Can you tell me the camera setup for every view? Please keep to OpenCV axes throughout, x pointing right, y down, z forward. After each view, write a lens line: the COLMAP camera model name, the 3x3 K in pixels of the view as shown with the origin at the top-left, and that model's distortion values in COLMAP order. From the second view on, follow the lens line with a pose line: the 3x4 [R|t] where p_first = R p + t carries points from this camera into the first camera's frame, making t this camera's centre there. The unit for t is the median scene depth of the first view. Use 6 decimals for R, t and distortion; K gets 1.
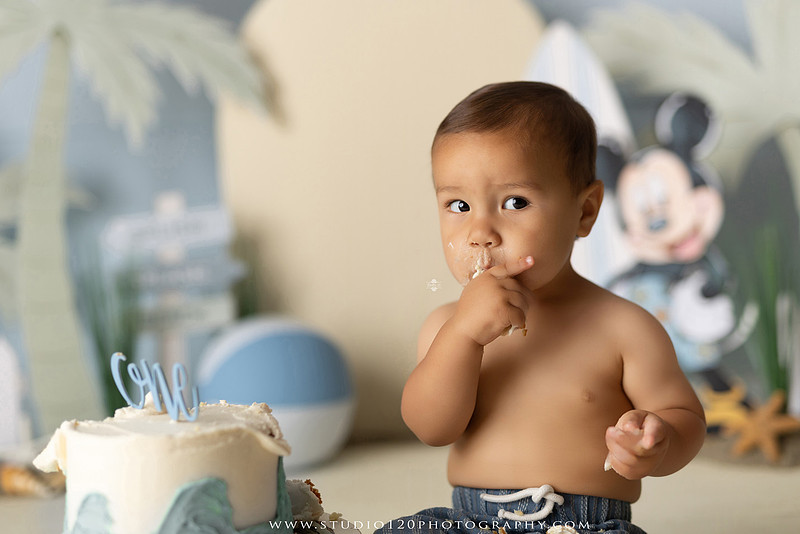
lens RADIAL K [[1092.6, 0, 421.1], [0, 1092.6, 253.7], [0, 0, 1]] dist [-0.024374, -0.011988]
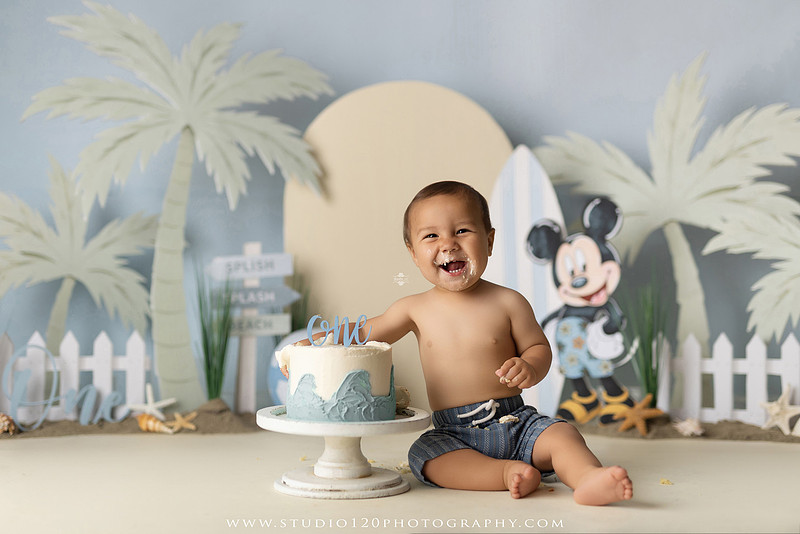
lens RADIAL K [[1112.8, 0, 400.0], [0, 1112.8, 267.0], [0, 0, 1]] dist [-0.022190, -0.030483]
pose [[0.997011, 0.065392, 0.041142, -0.096209], [-0.063119, 0.996527, -0.054309, 0.050789], [-0.044551, 0.051550, 0.997676, -0.528834]]
